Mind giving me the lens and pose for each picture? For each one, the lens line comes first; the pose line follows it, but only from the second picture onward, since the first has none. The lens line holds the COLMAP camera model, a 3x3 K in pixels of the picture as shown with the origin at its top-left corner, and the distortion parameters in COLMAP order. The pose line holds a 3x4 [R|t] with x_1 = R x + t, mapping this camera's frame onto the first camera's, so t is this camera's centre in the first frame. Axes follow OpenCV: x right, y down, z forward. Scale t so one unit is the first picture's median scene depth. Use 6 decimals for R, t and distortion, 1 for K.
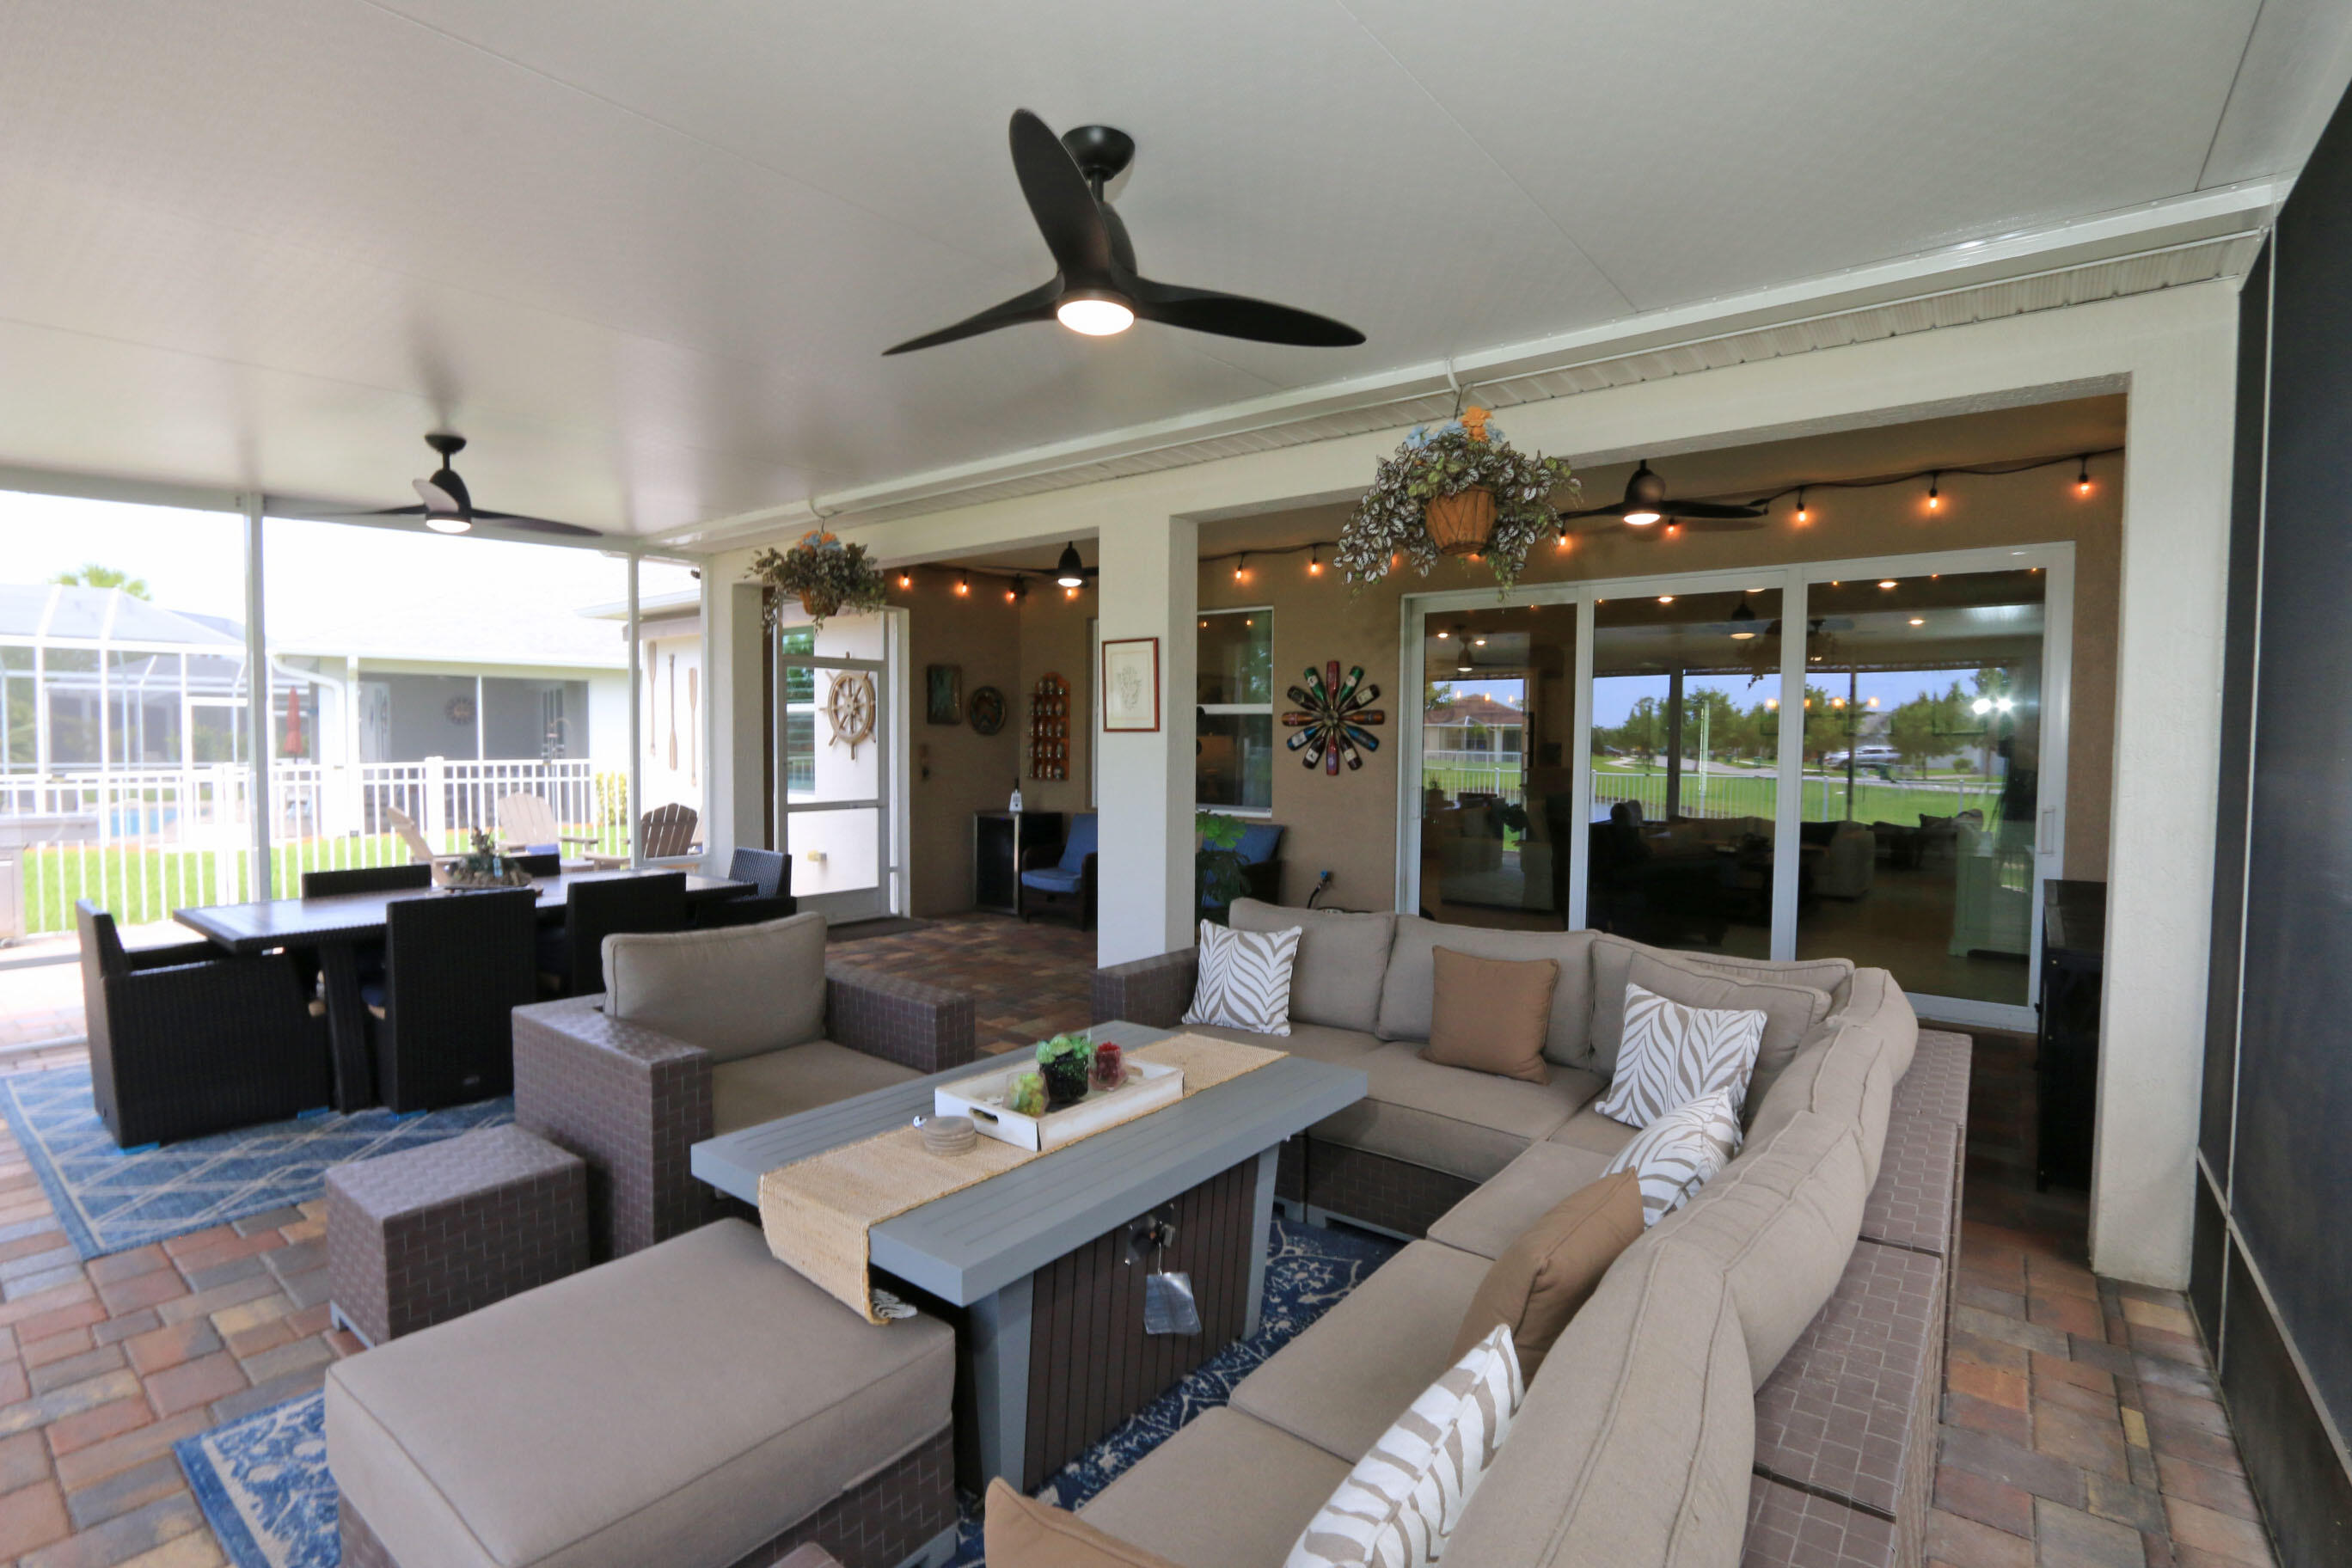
lens RADIAL K [[1083.1, 0, 1182.3], [0, 1083.1, 770.3], [0, 0, 1]] dist [-0.020064, 0.004399]
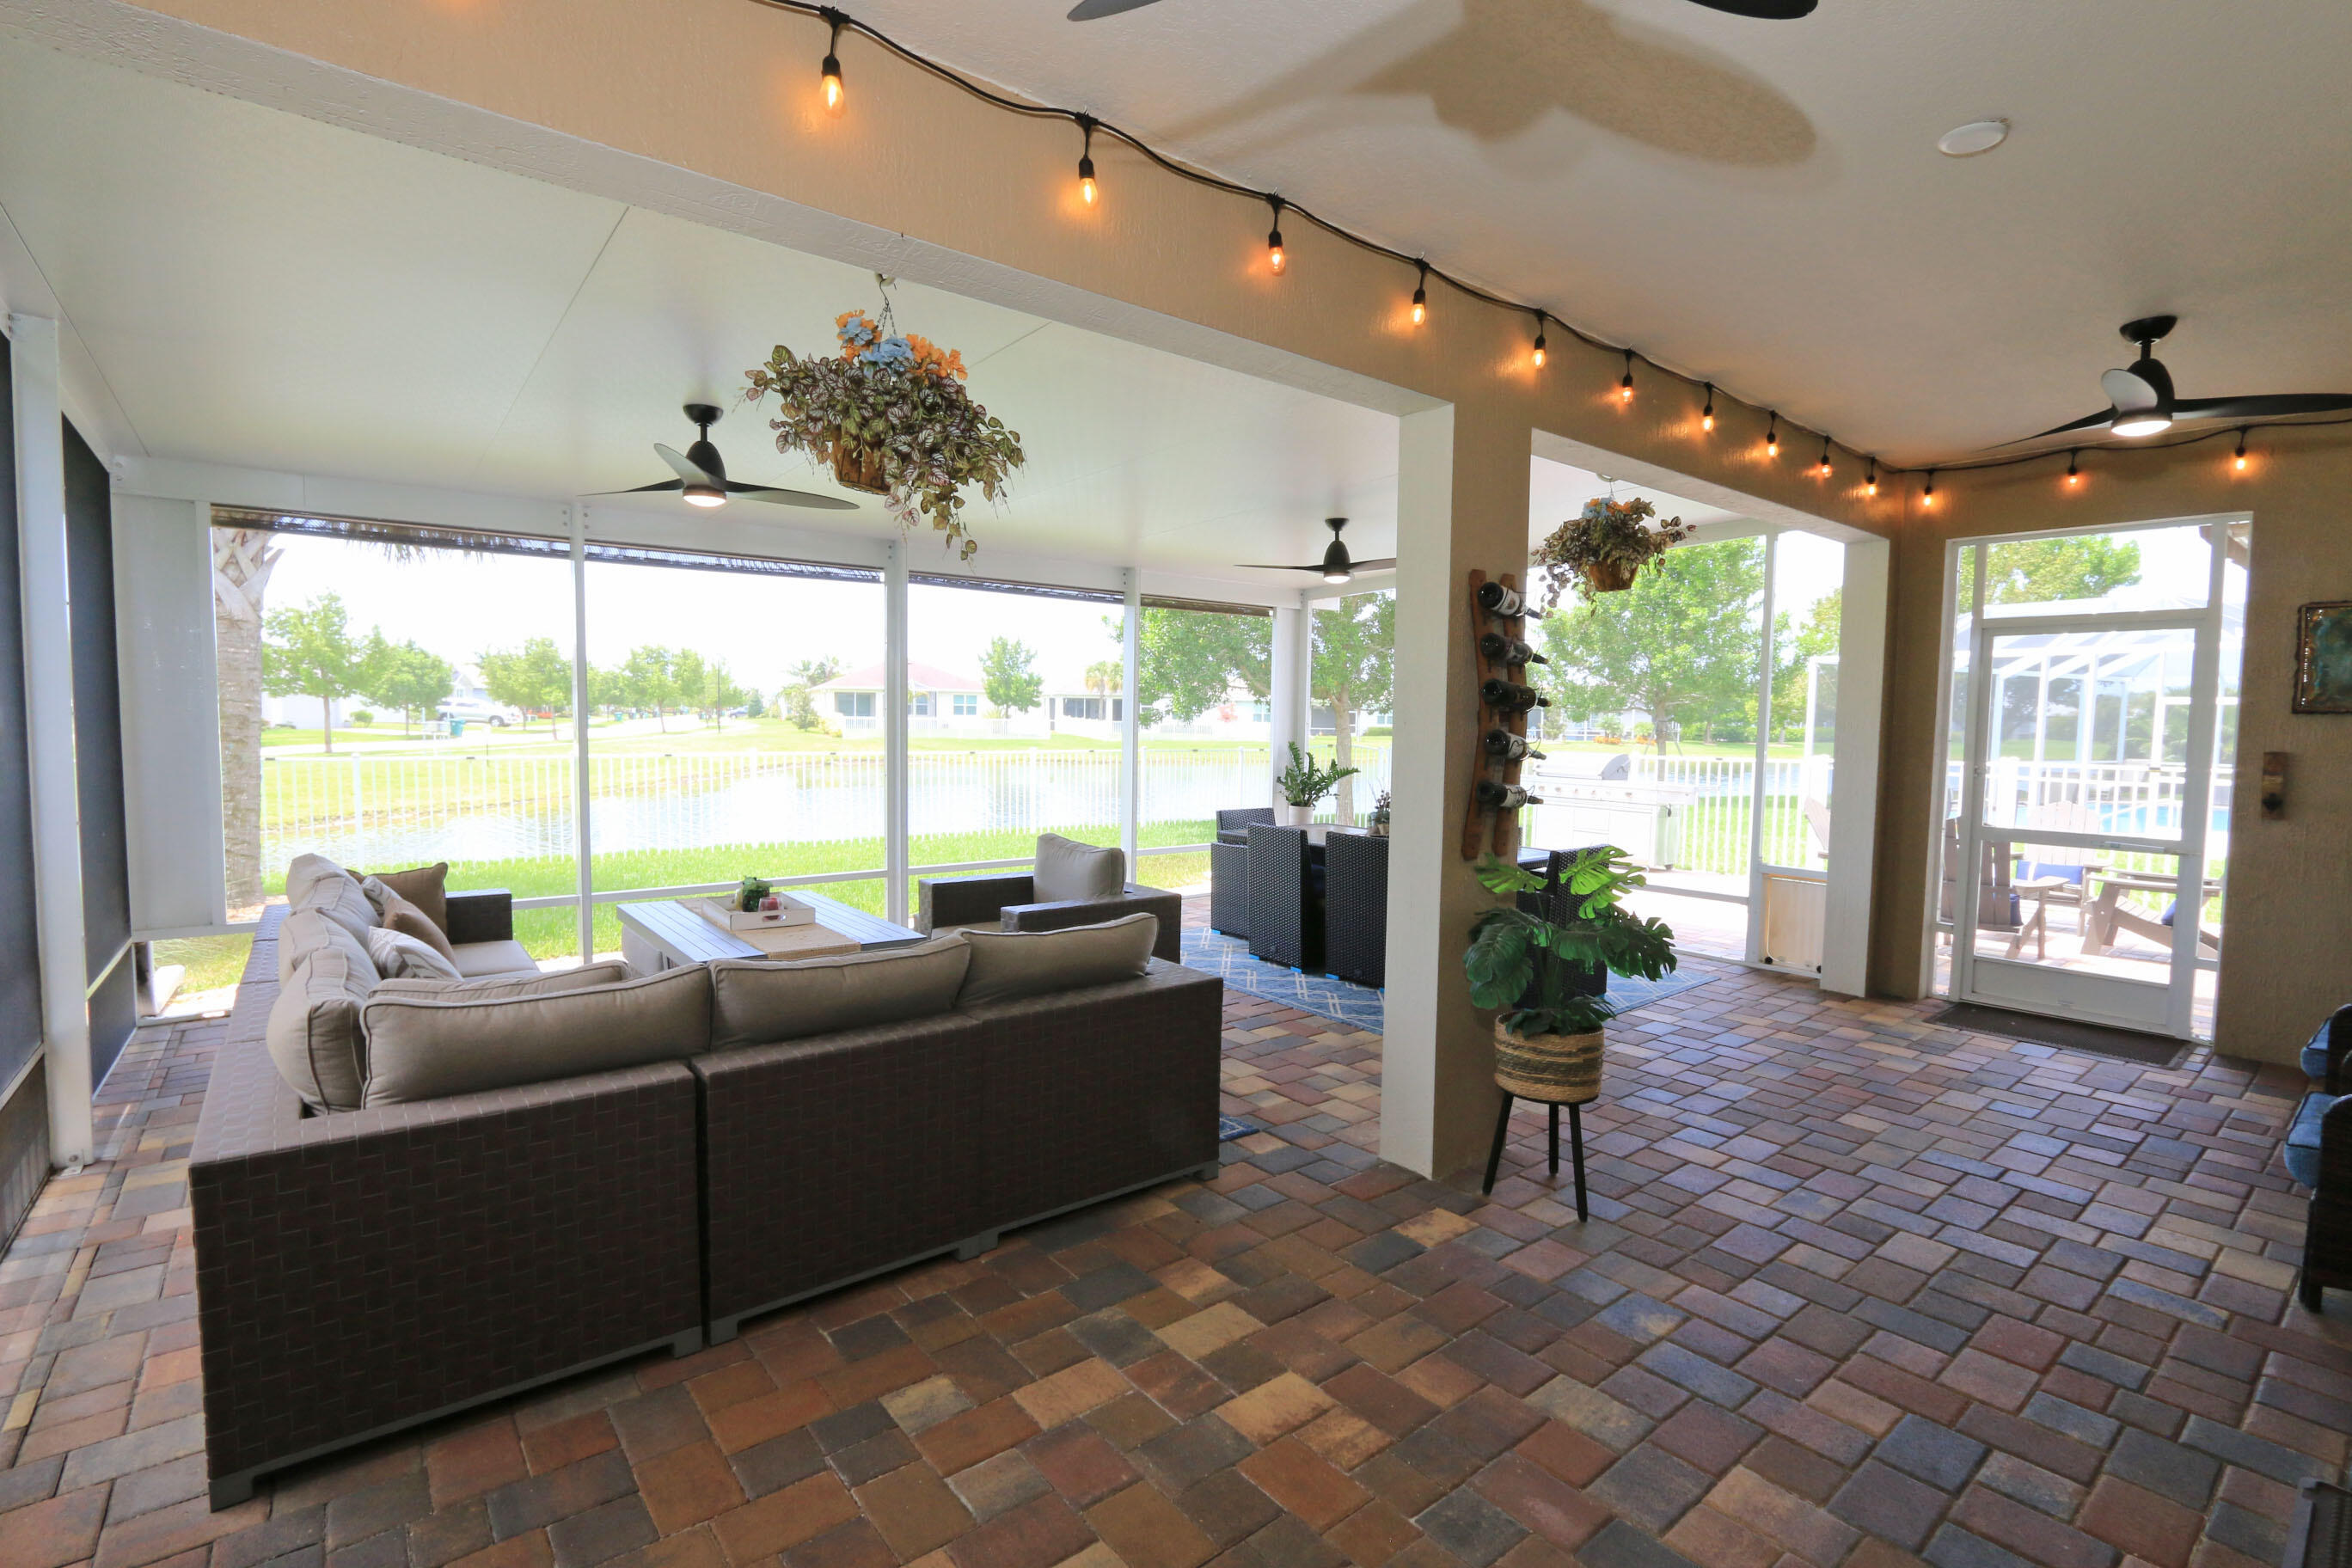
lens RADIAL K [[1083.1, 0, 1178.6], [0, 1083.1, 786.8], [0, 0, 1]] dist [-0.020064, 0.004399]
pose [[-0.235505, 0.053680, -0.970390, 0.424989], [-0.045171, 0.996790, 0.066103, -0.017279], [0.970823, 0.059401, -0.232324, 0.596739]]
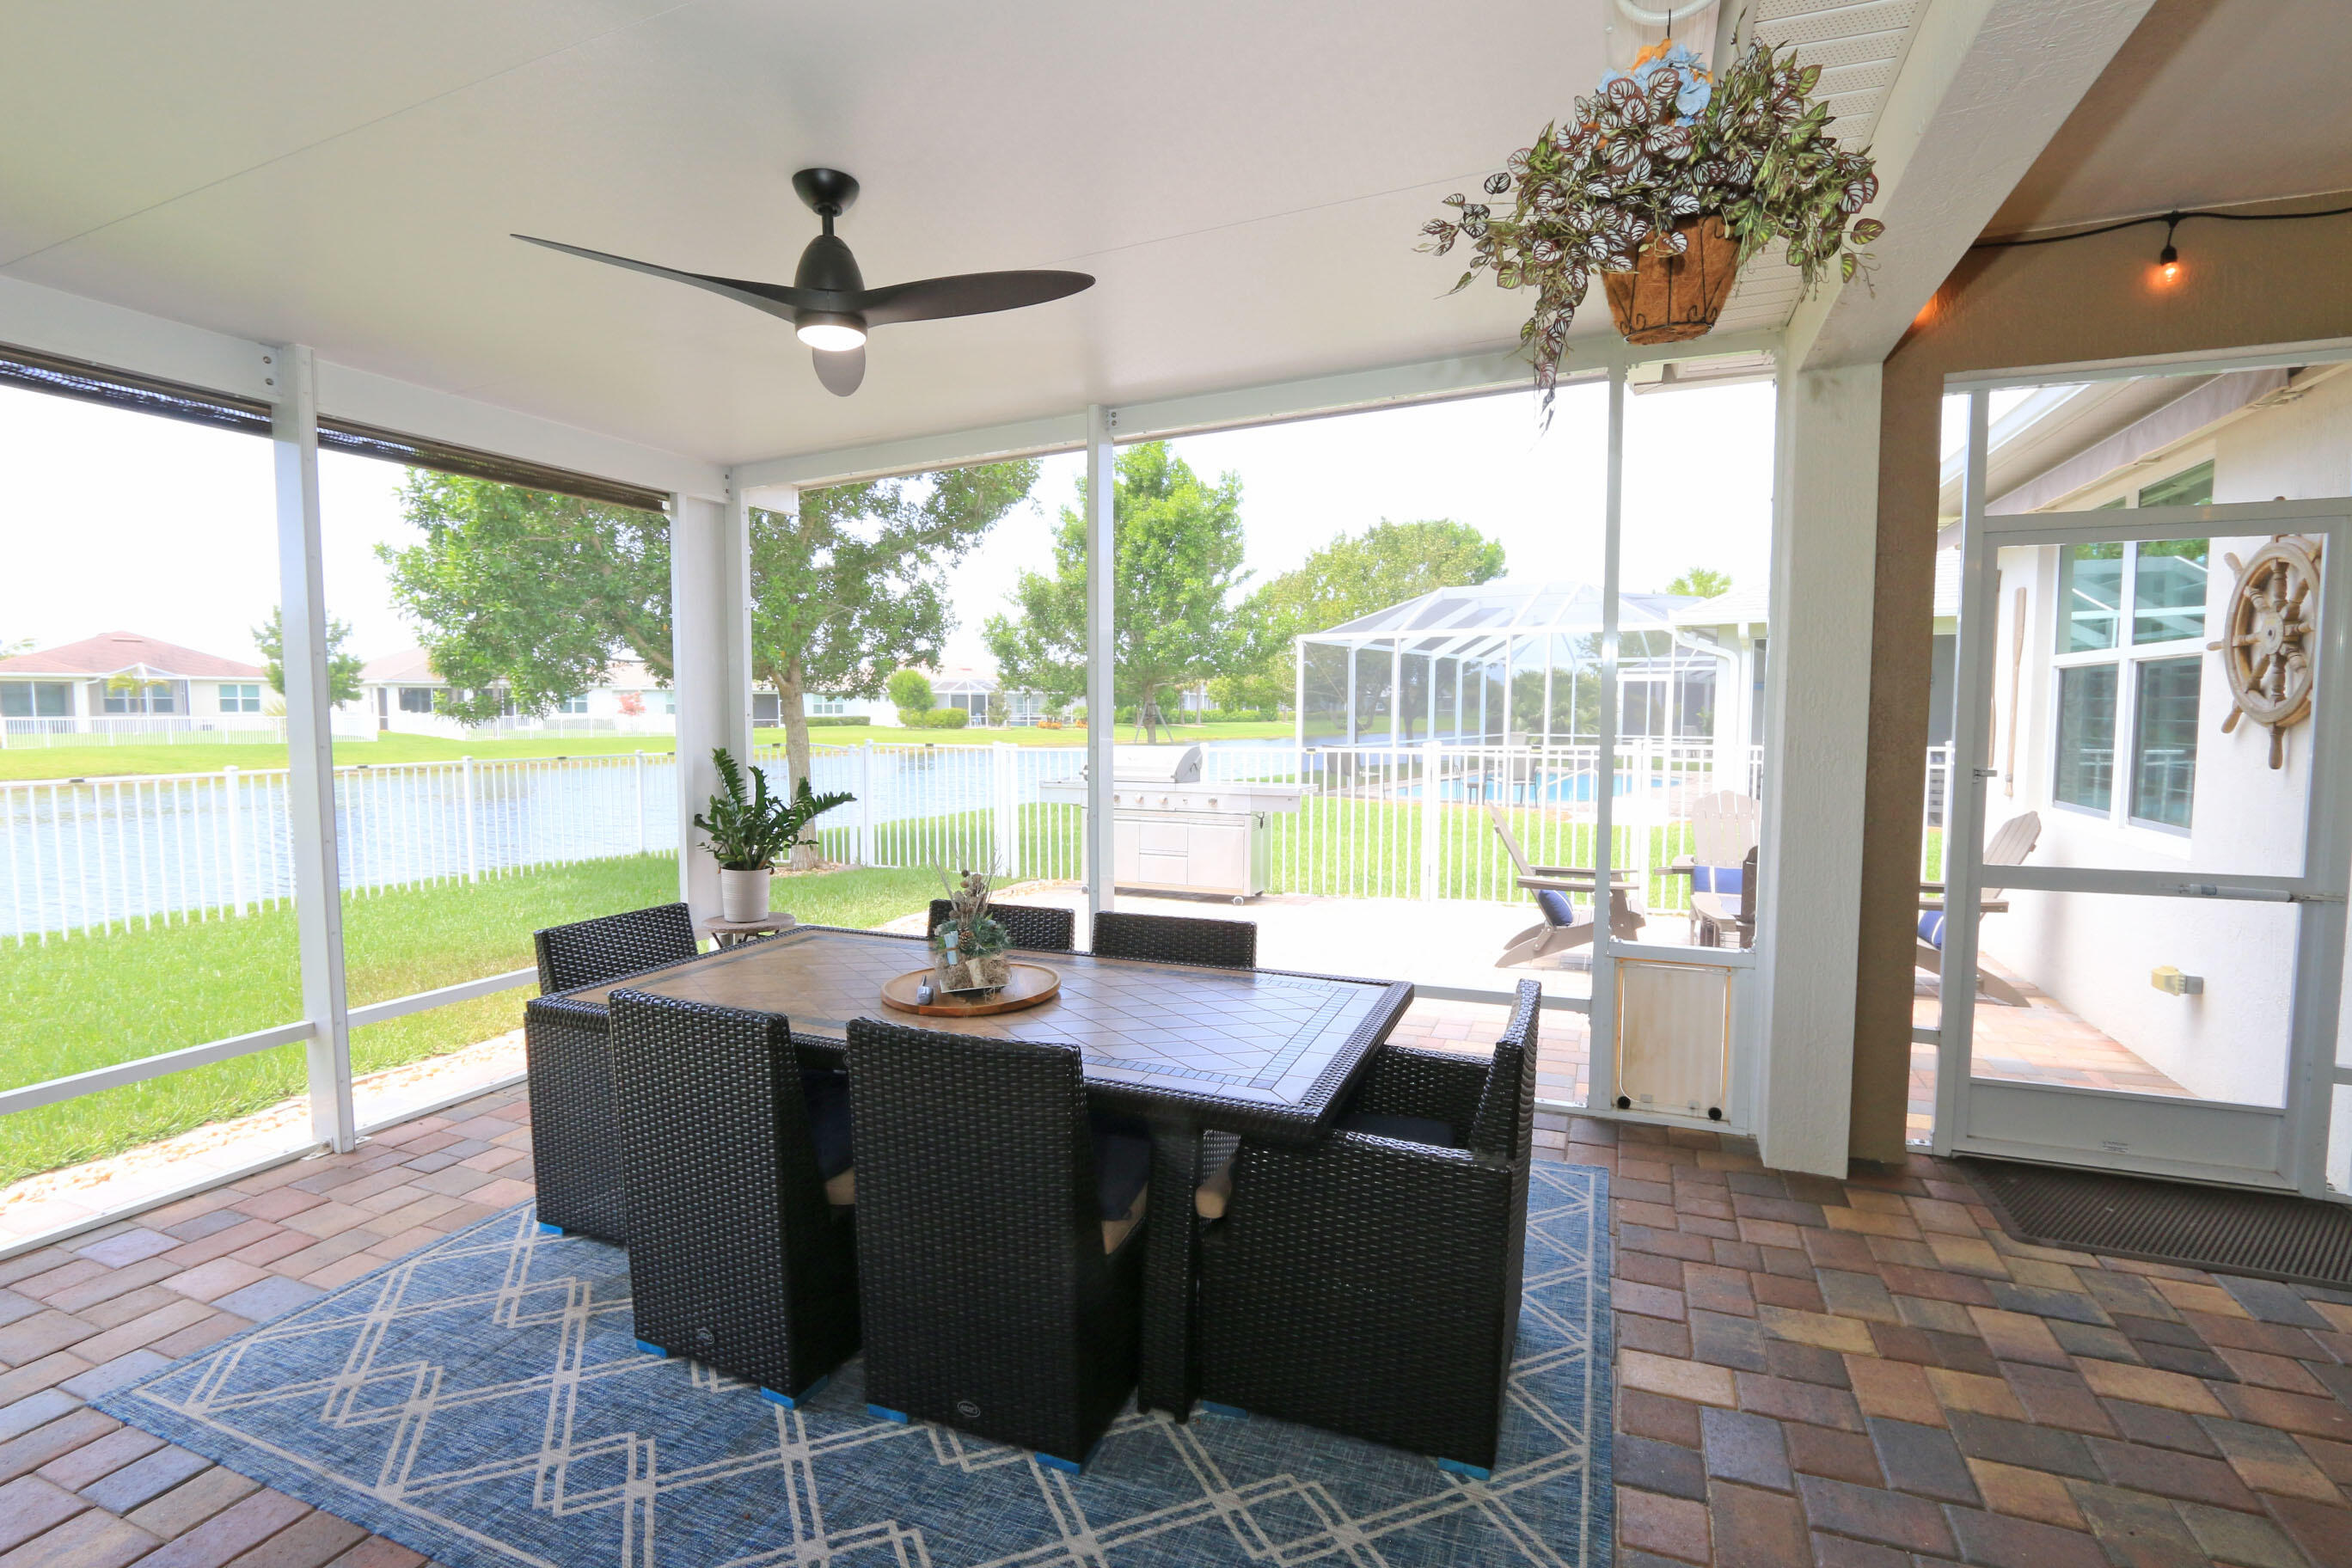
lens RADIAL K [[1083.1, 0, 1184.7], [0, 1083.1, 780.5], [0, 0, 1]] dist [-0.020064, 0.004399]
pose [[0.274574, 0.058212, -0.959802, -0.038569], [-0.026469, 0.998245, 0.052971, -0.016024], [0.961202, 0.010861, 0.275633, 0.531373]]
